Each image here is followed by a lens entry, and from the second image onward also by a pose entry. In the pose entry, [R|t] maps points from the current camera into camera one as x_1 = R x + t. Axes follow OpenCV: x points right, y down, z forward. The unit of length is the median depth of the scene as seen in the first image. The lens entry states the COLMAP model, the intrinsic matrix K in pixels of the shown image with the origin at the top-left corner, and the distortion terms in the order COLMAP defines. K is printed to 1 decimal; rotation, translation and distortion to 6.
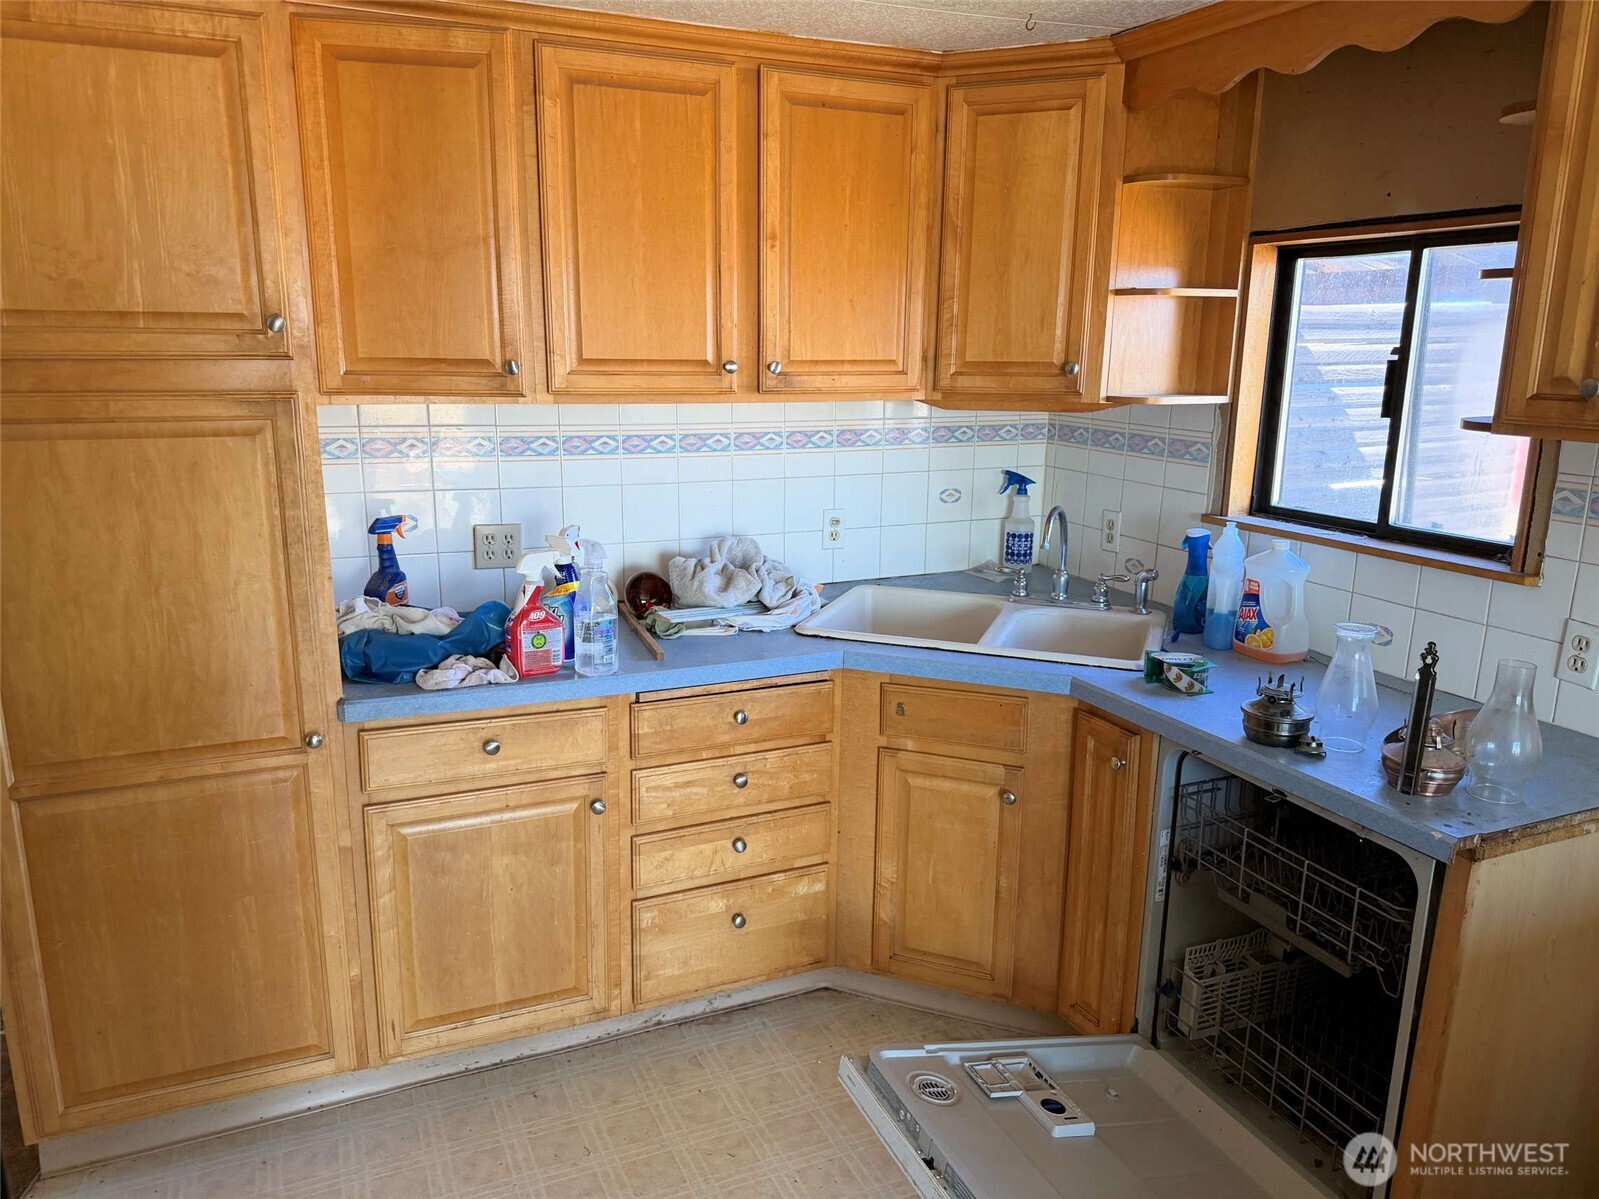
lens RADIAL K [[1142.3, 0, 788.2], [0, 1142.3, 603.7], [0, 0, 1]] dist [0.029741, -0.059737]
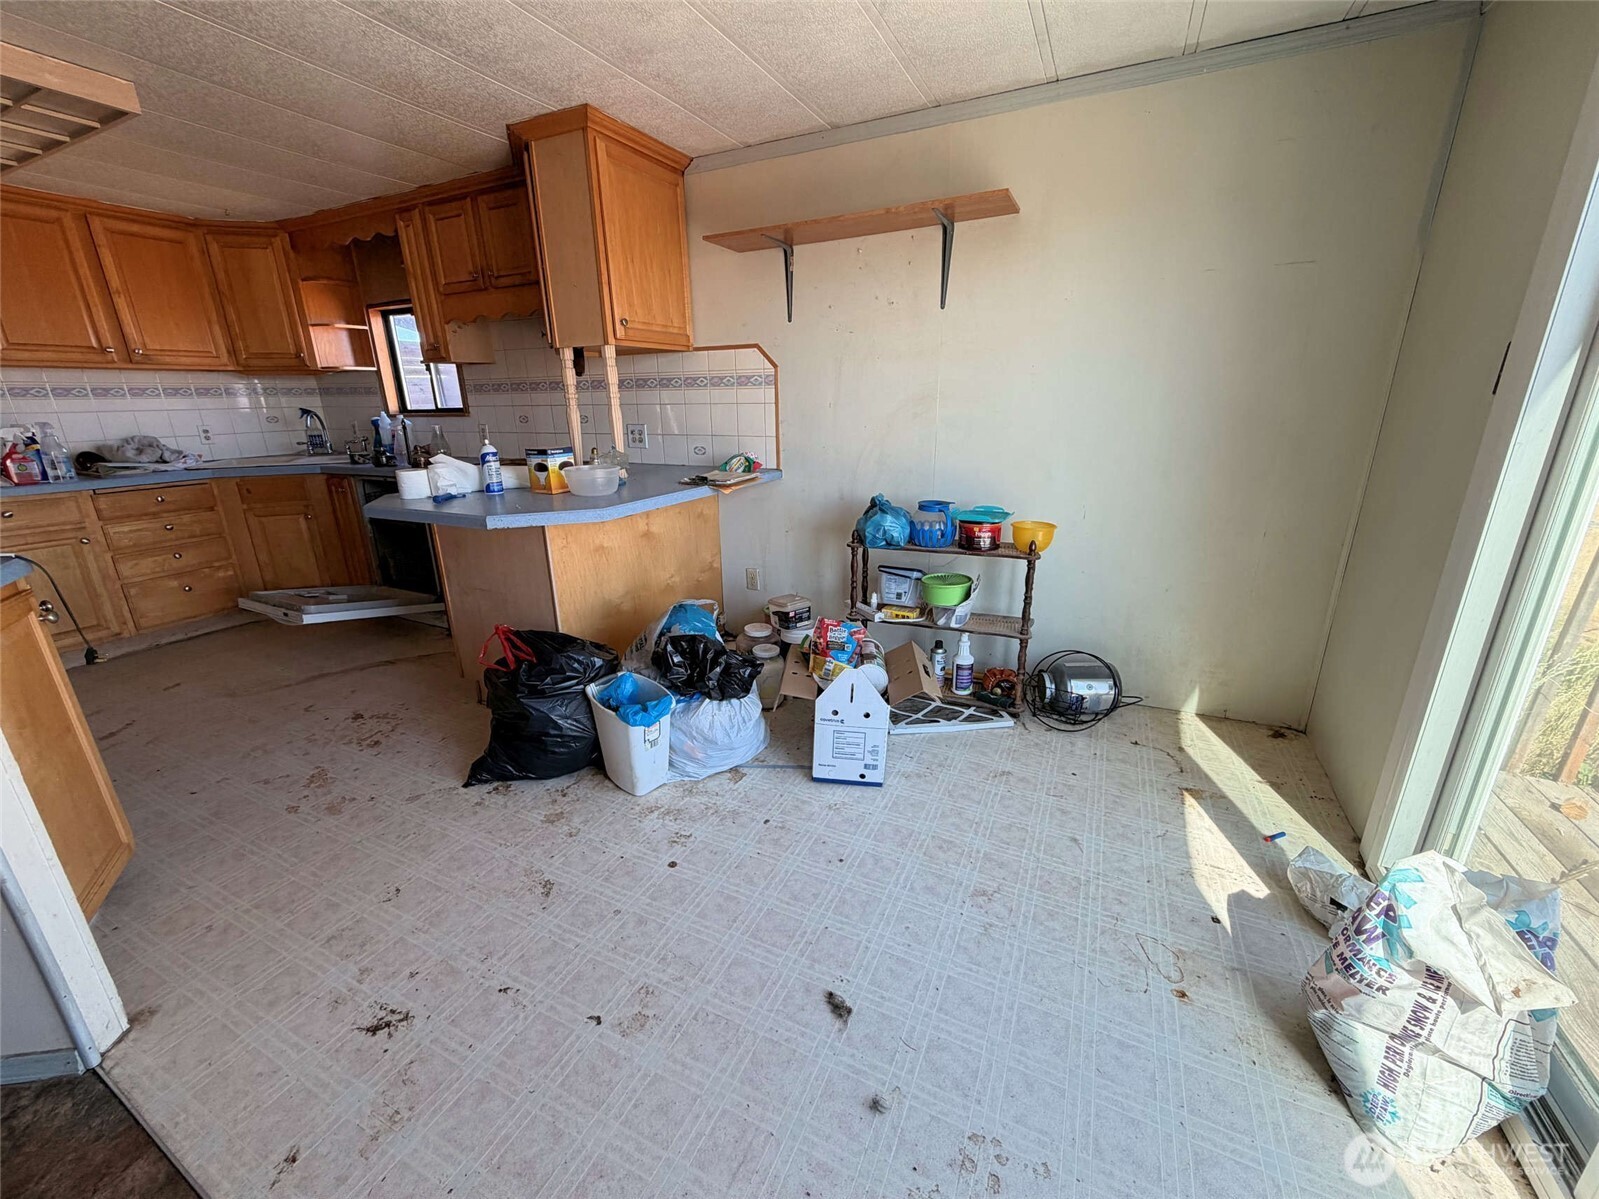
lens RADIAL K [[632.3, 0, 796.8], [0, 632.3, 598.5], [0, 0, 1]] dist [-0.003025, -0.000280]
pose [[0.760055, -0.219086, 0.611815, 0.117771], [0.170904, 0.975705, 0.137079, 0.344995], [-0.626983, 0.000374, 0.779033, -0.852475]]
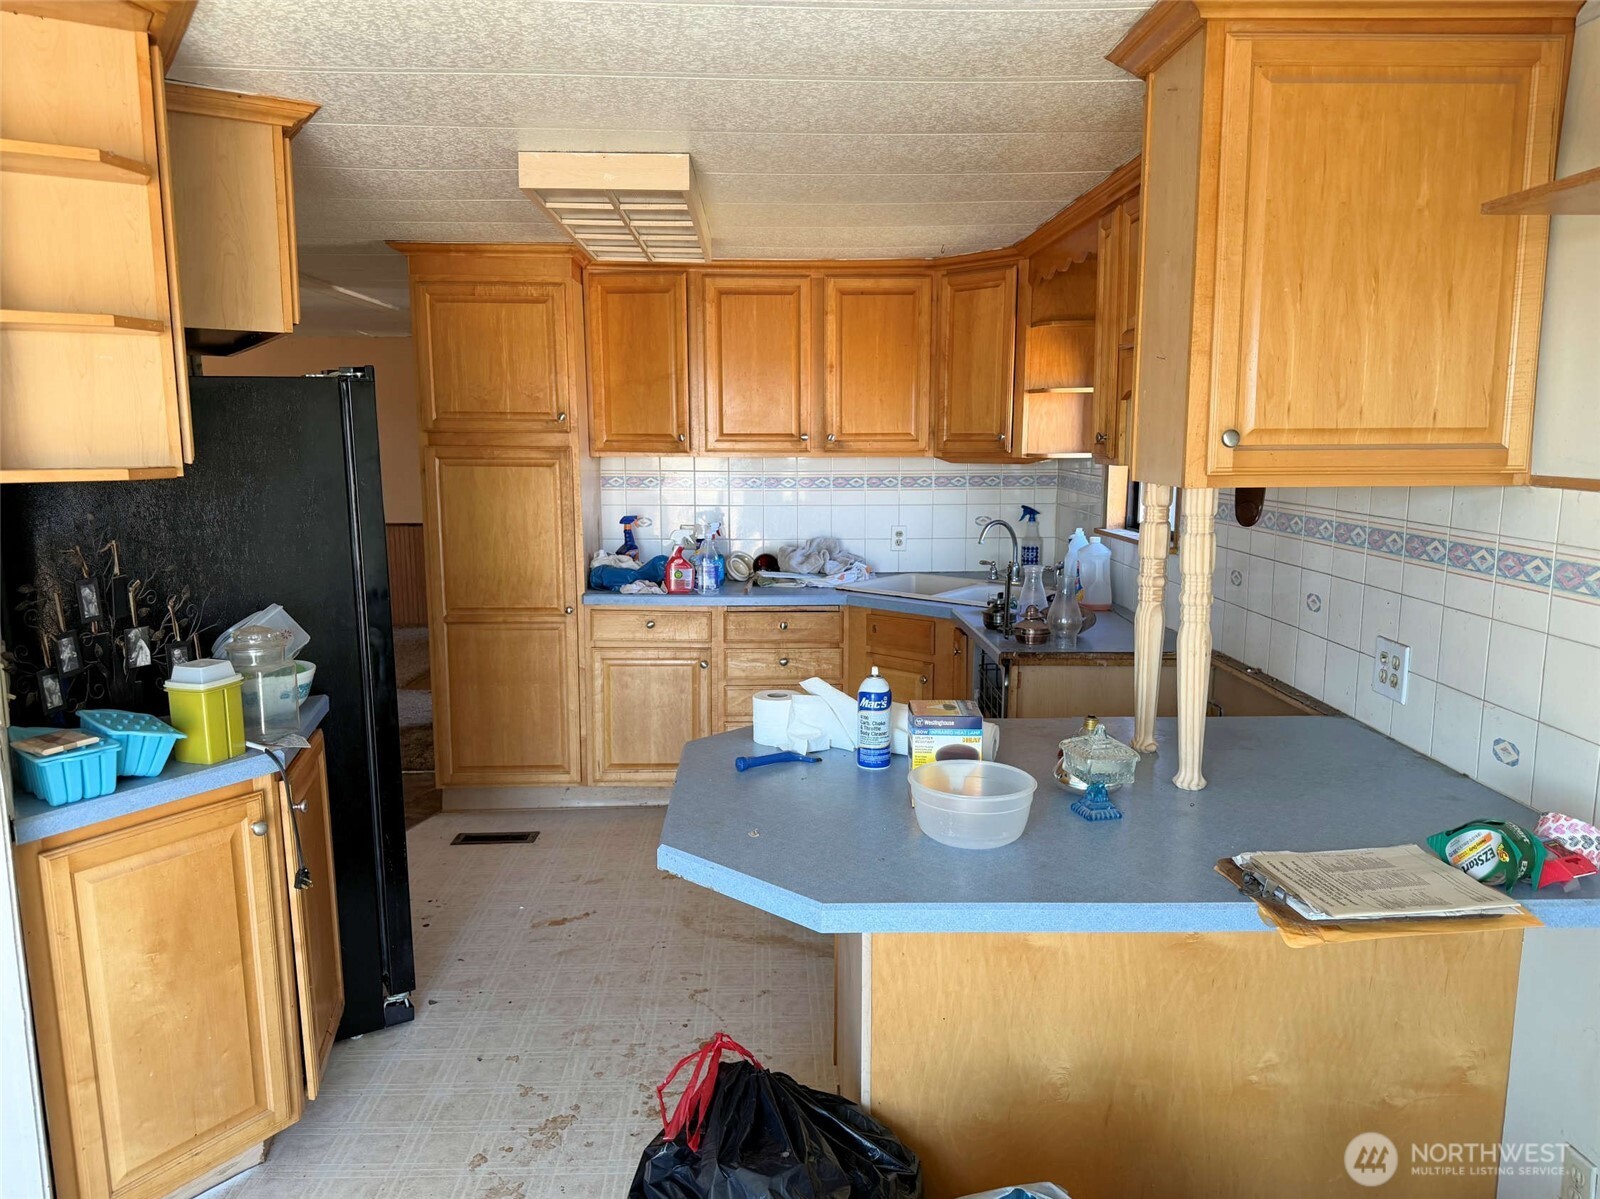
lens RADIAL K [[1143.0, 0, 794.9], [0, 1143.0, 608.9], [0, 0, 1]] dist [0.029741, -0.059737]
pose [[0.923643, 0.047531, -0.380296, 0.658994], [-0.076495, 0.995177, -0.061407, 0.181467], [0.375543, 0.085809, 0.922824, -0.673356]]
